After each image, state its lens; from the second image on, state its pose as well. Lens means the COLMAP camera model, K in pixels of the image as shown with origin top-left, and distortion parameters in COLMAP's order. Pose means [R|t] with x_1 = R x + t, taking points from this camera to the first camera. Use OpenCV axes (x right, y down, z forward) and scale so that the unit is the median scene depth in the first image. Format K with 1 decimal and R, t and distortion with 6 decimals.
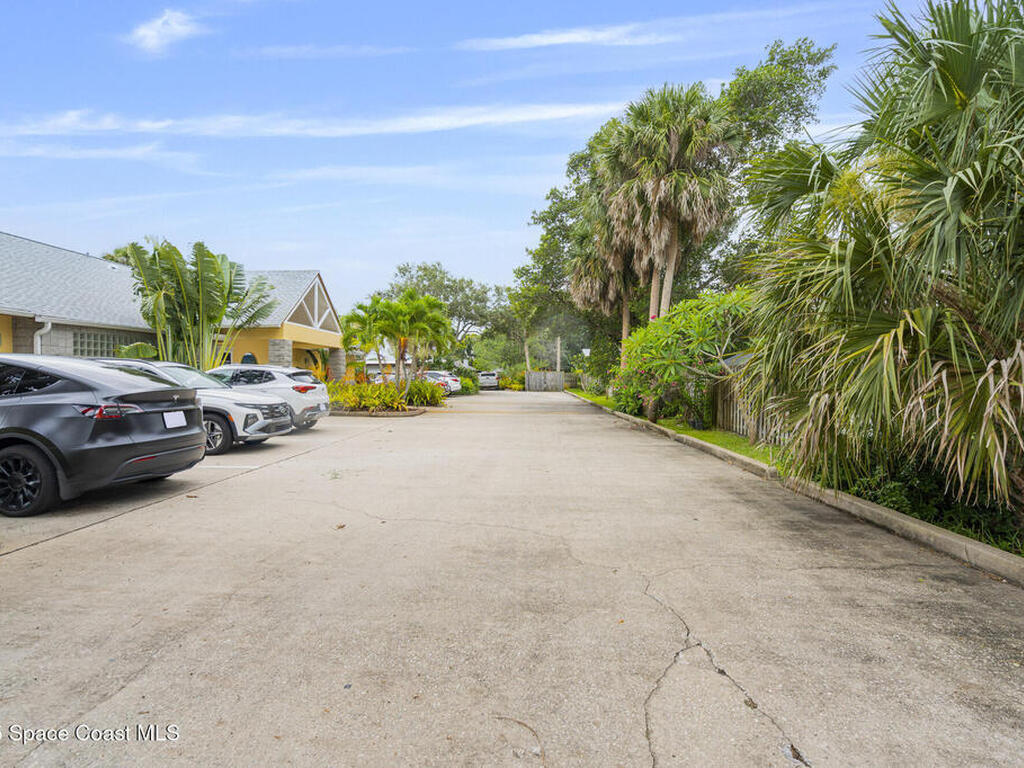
lens RADIAL K [[527.0, 0, 512.6], [0, 527.0, 360.2], [0, 0, 1]] dist [-0.000802, 0.000645]
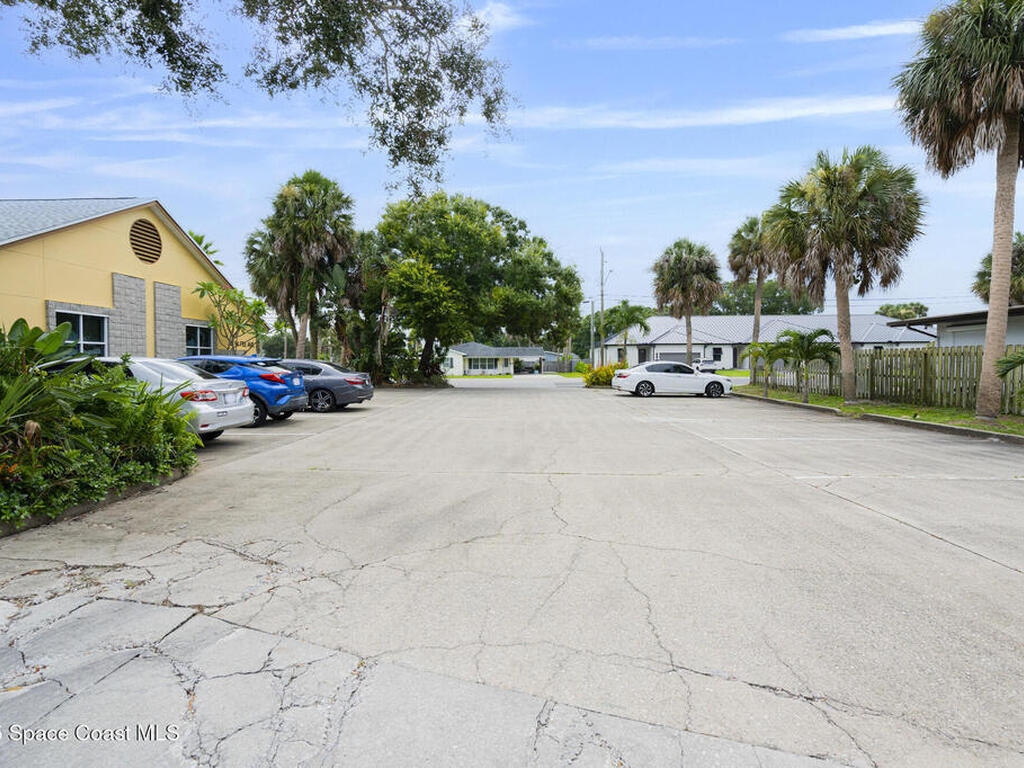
lens RADIAL K [[527.0, 0, 512.6], [0, 527.0, 360.2], [0, 0, 1]] dist [-0.000802, 0.000645]
pose [[0.999981, -0.003557, 0.004966, -0.622979], [0.003519, 0.999964, 0.007705, 0.006227], [-0.004994, -0.007687, 0.999958, -0.000665]]
